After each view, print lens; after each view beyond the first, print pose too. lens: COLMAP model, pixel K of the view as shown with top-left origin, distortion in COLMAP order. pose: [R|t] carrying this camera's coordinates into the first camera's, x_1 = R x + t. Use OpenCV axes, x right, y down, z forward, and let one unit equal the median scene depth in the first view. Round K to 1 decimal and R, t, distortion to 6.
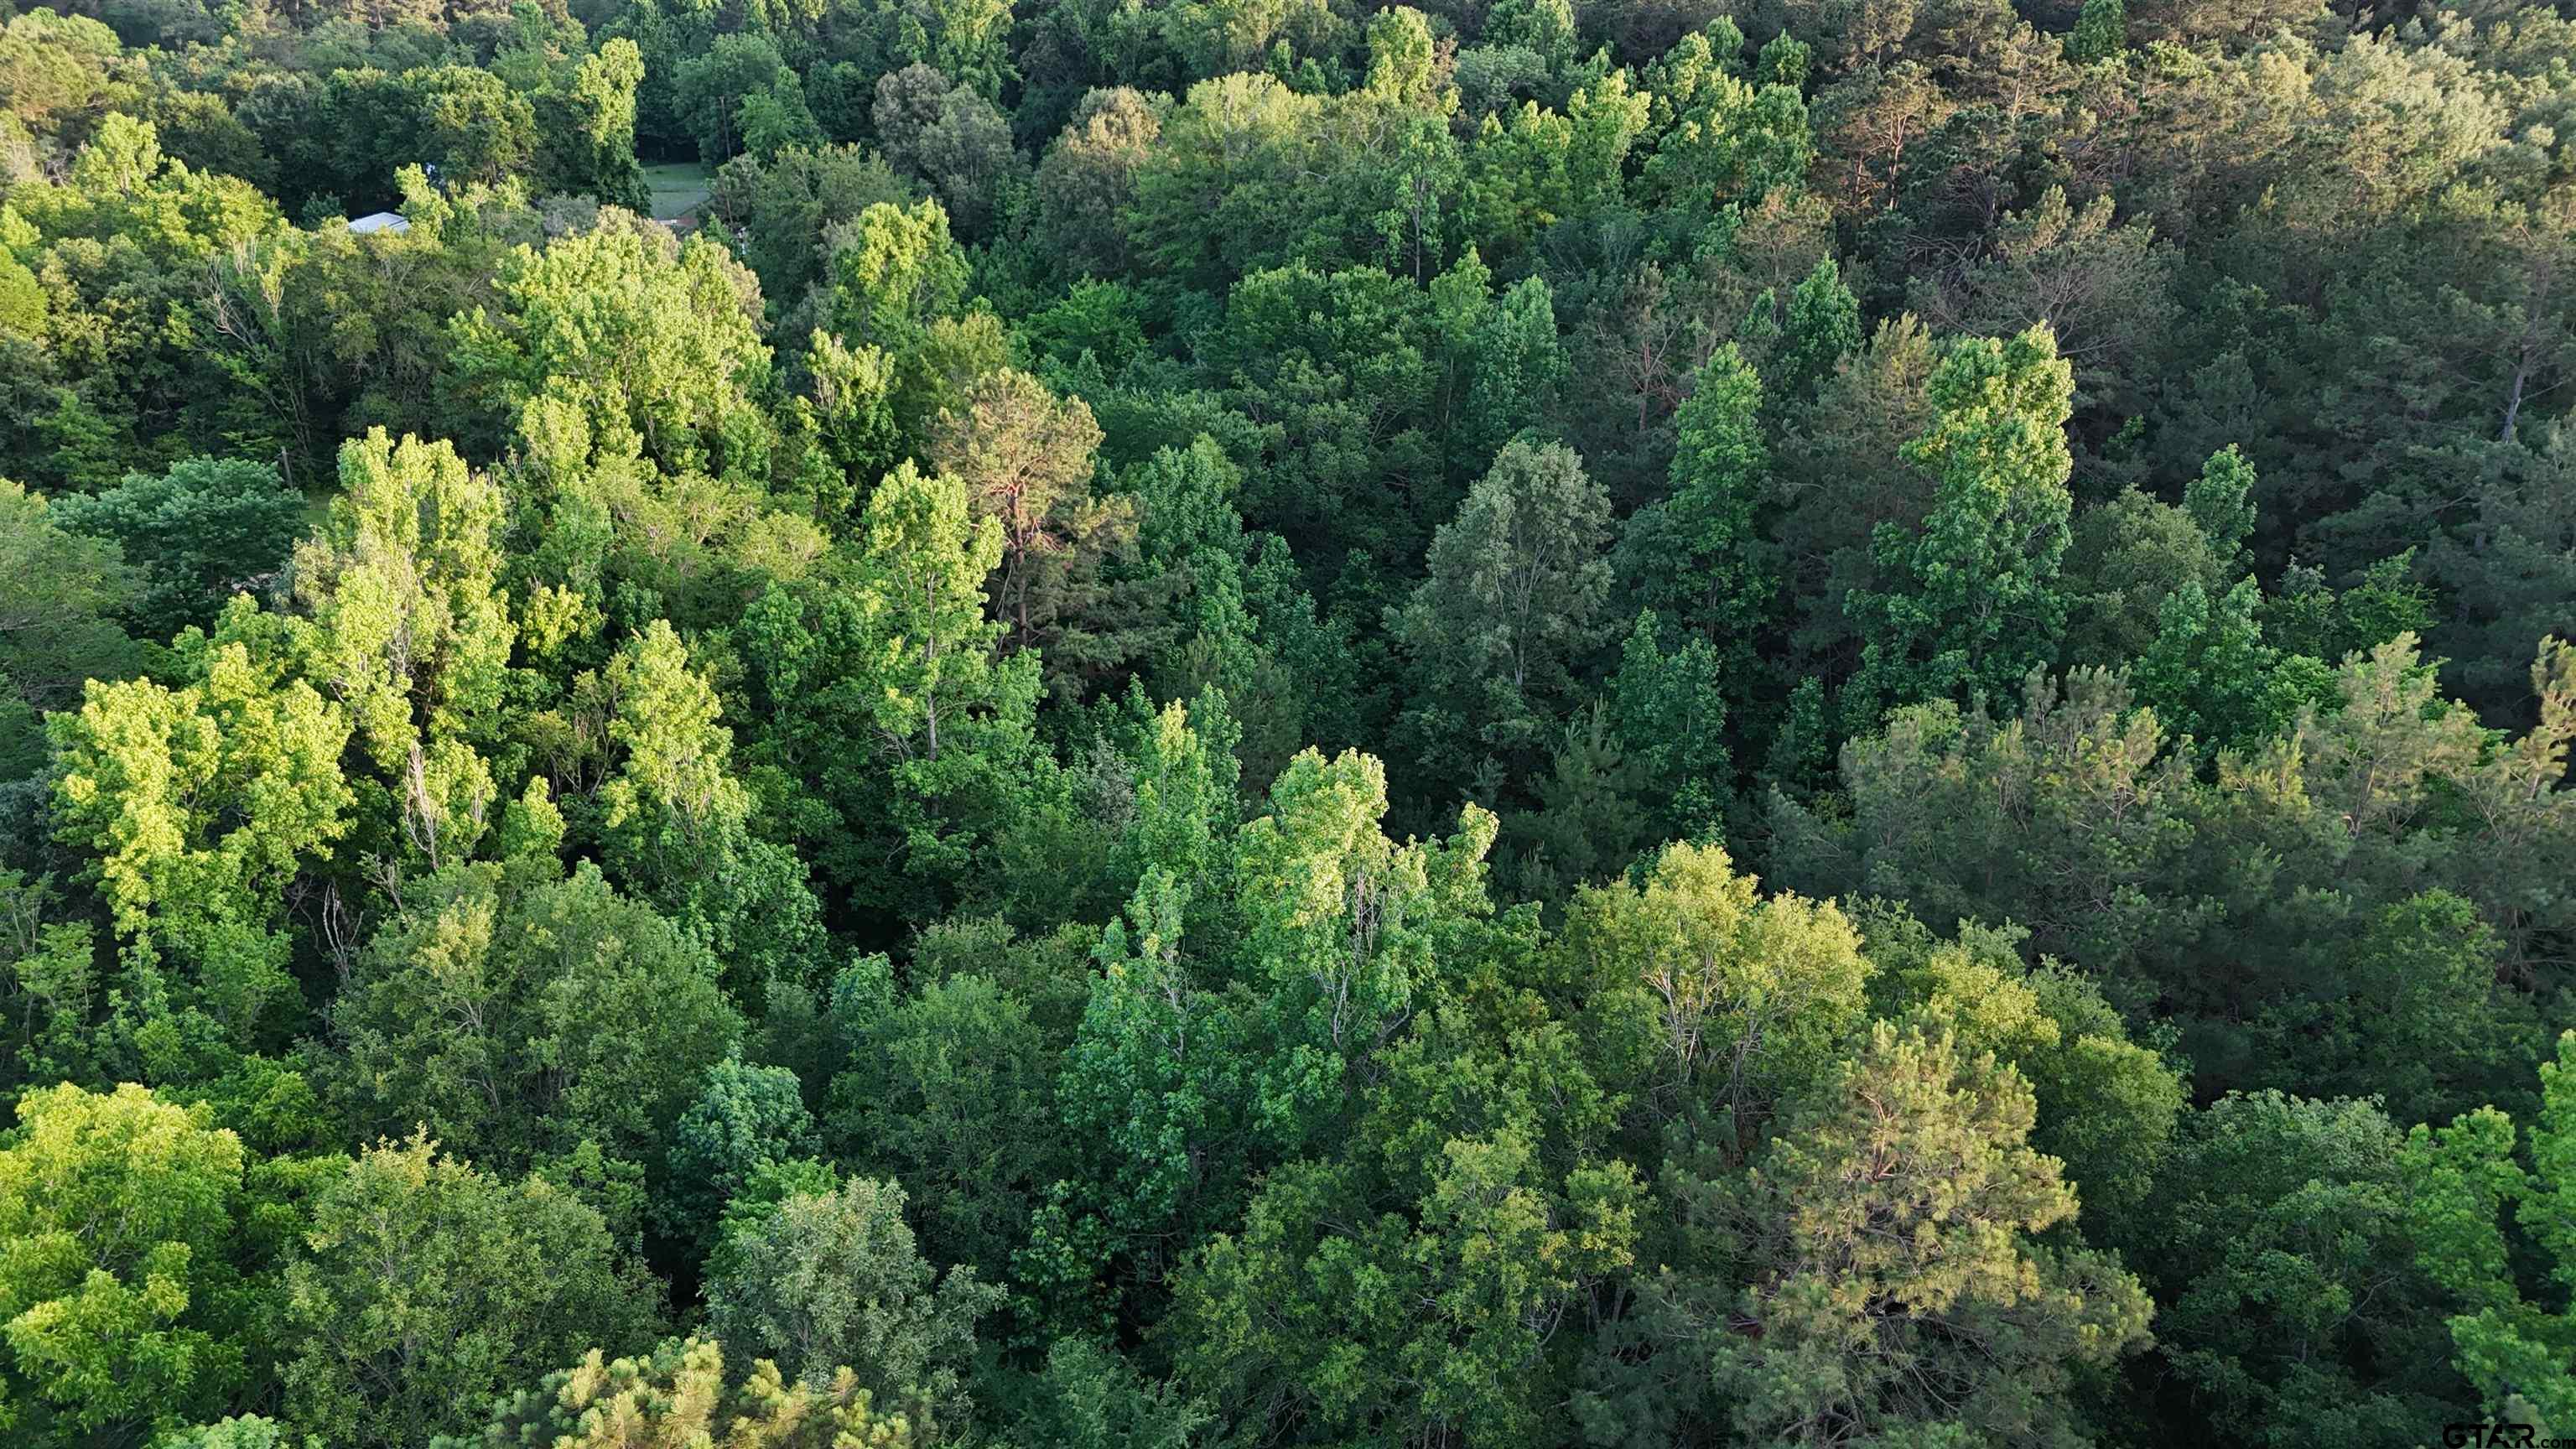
lens RADIAL K [[1894.9, 0, 1284.6], [0, 1894.9, 722.8], [0, 0, 1]] dist [0.081785, -0.087349]
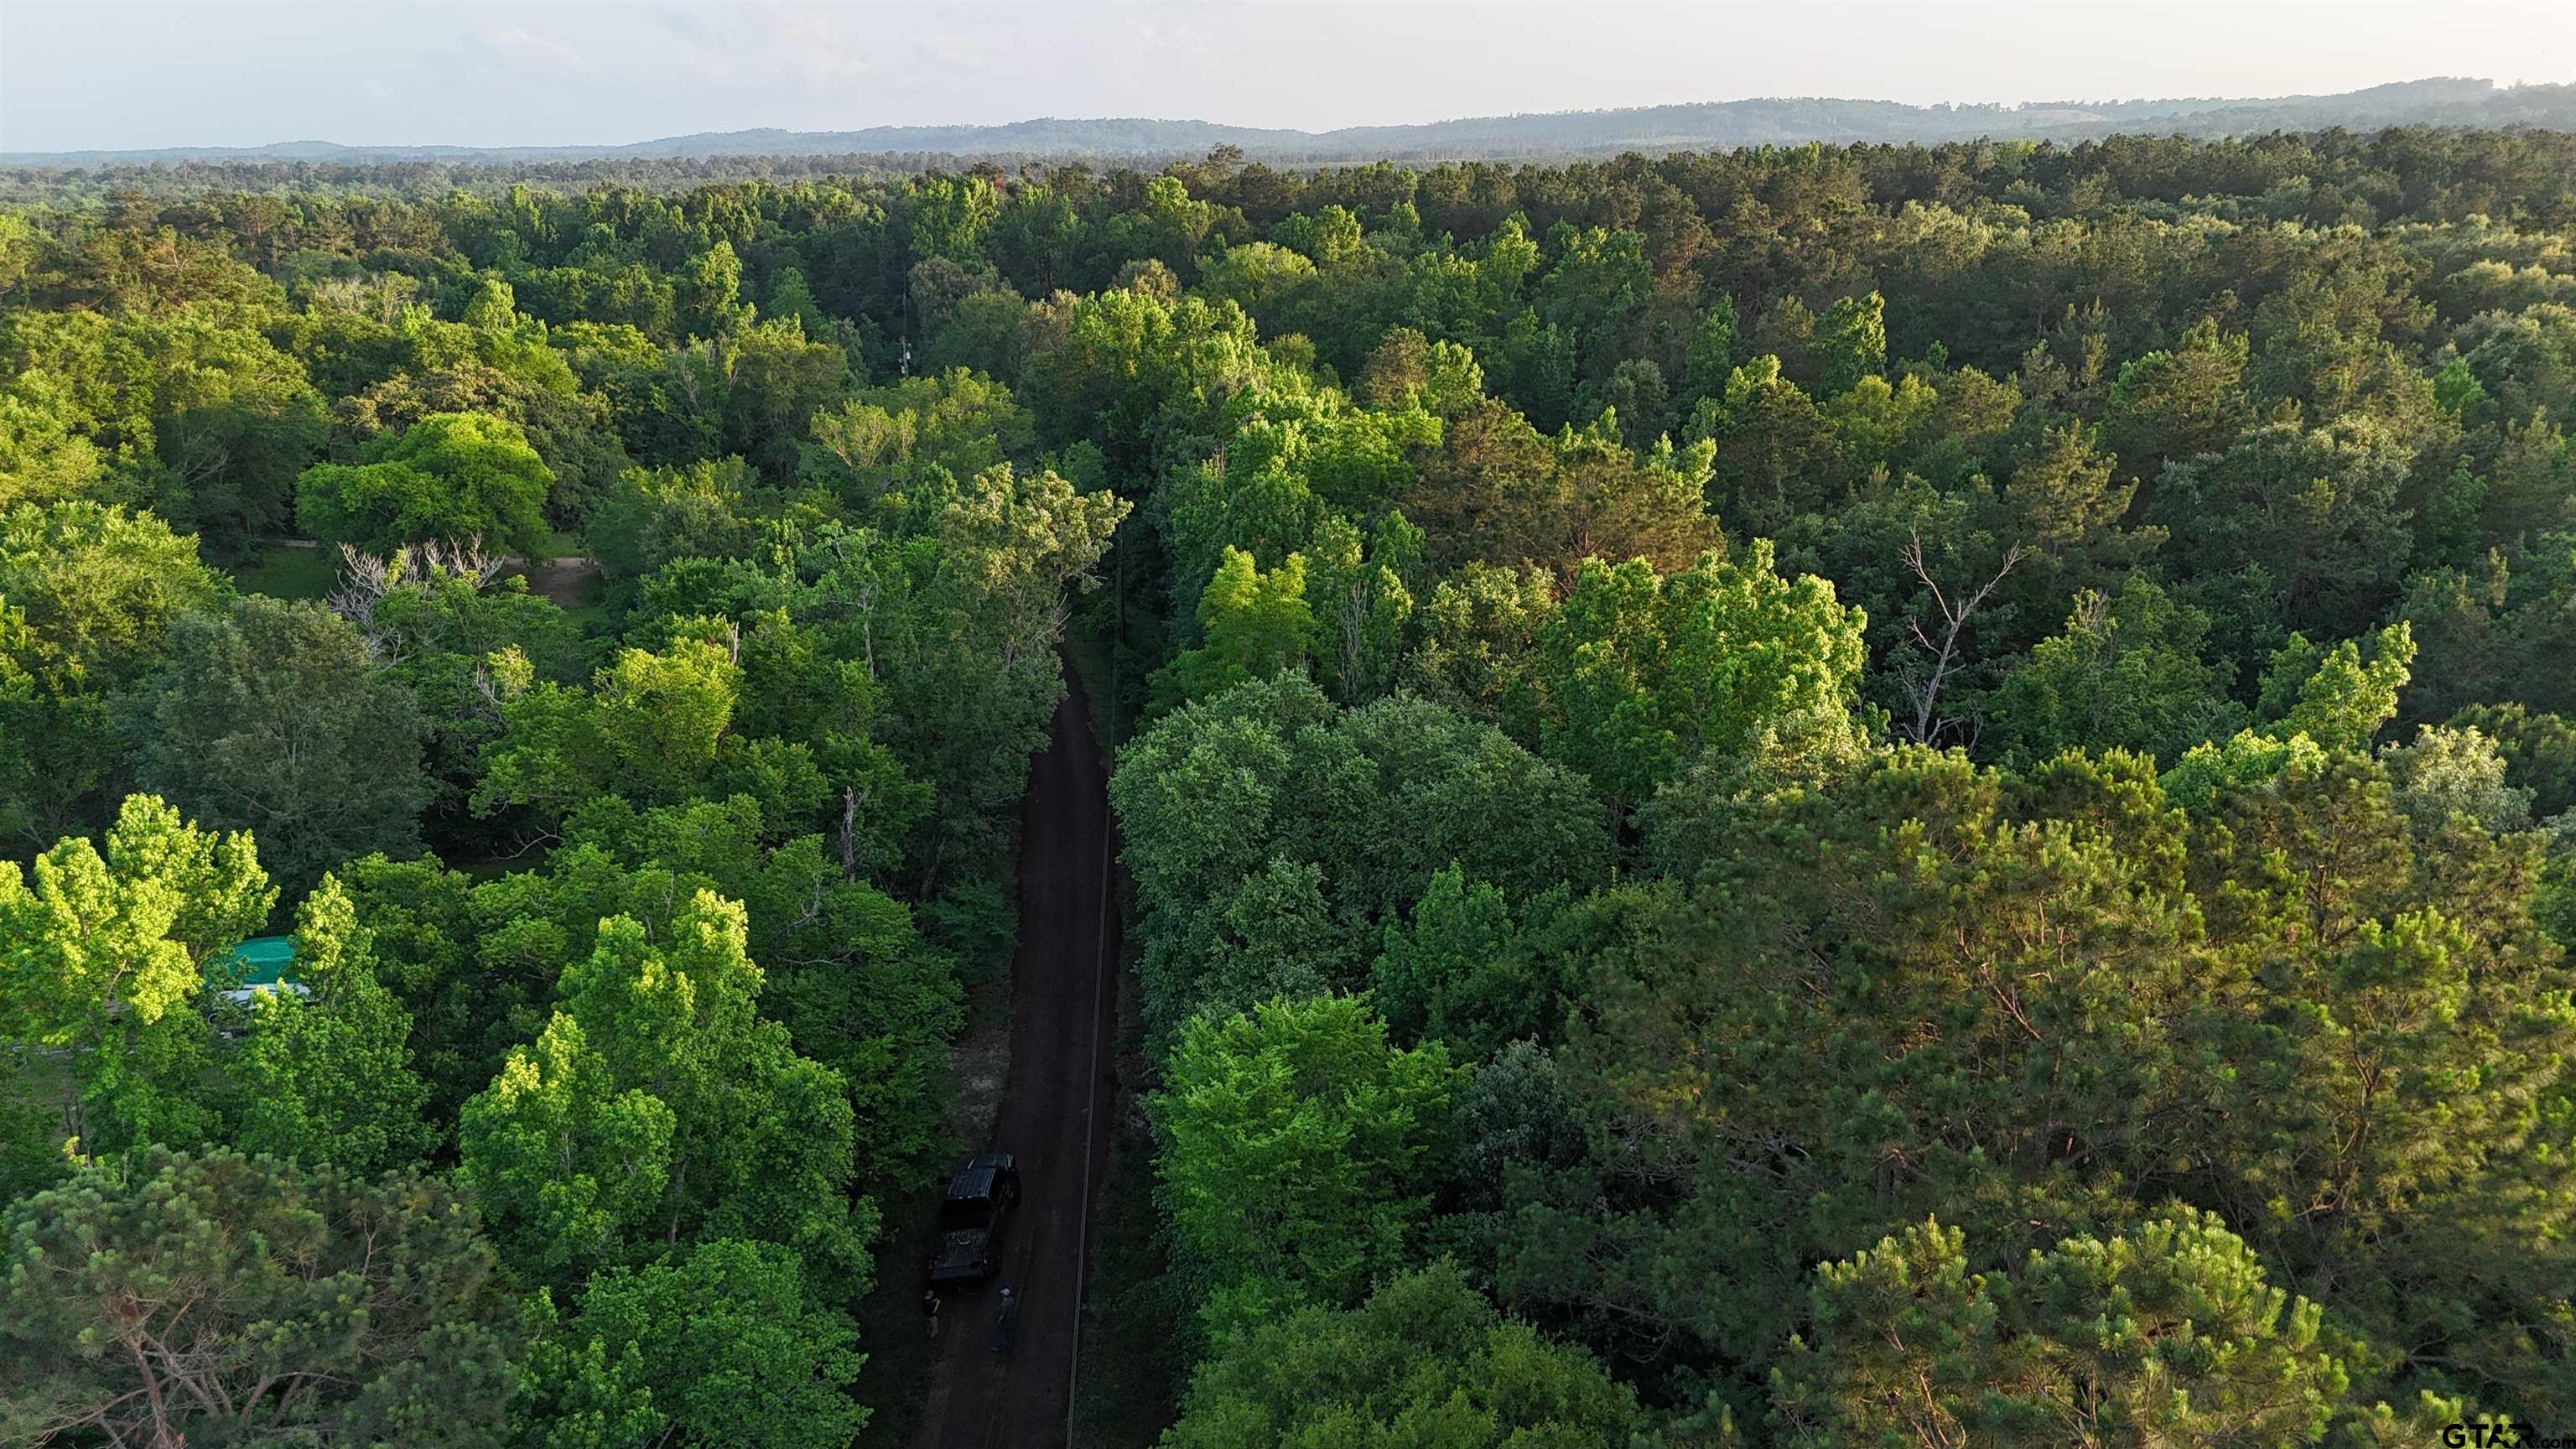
lens RADIAL K [[1897.1, 0, 1284.6], [0, 1897.1, 726.0], [0, 0, 1]] dist [0.072532, -0.071578]
pose [[0.970972, -0.070160, 0.228671, -1.053388], [0.098418, 0.988524, -0.114604, 0.636736], [-0.218006, 0.133783, 0.966734, -1.259548]]
